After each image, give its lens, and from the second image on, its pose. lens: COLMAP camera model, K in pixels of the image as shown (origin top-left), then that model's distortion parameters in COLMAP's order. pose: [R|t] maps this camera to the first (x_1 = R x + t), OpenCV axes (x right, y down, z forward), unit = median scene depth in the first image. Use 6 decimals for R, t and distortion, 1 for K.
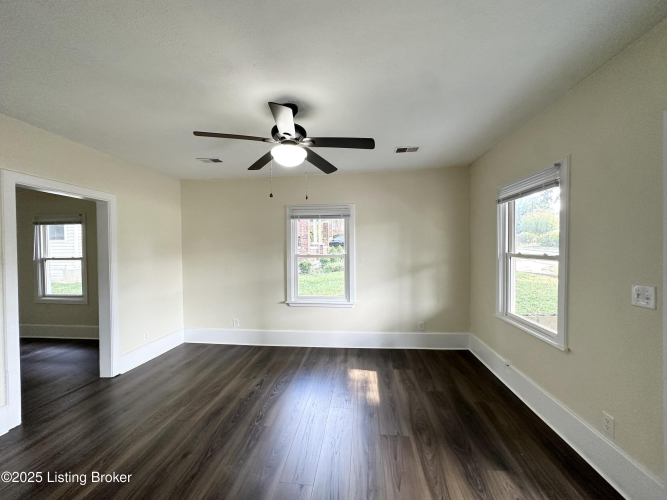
lens RADIAL K [[264.3, 0, 334.5], [0, 264.3, 252.7], [0, 0, 1]] dist [-0.000122, -0.000264]
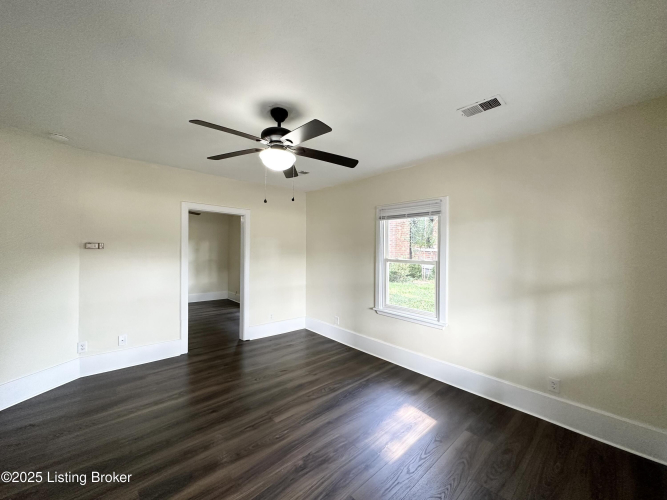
lens RADIAL K [[264.3, 0, 334.5], [0, 264.3, 252.7], [0, 0, 1]] dist [-0.000122, -0.000264]
pose [[0.748161, 0.026505, -0.662988, 0.340623], [-0.030300, 0.999524, 0.005766, -0.014156], [0.662825, 0.015775, 0.748608, 0.204172]]
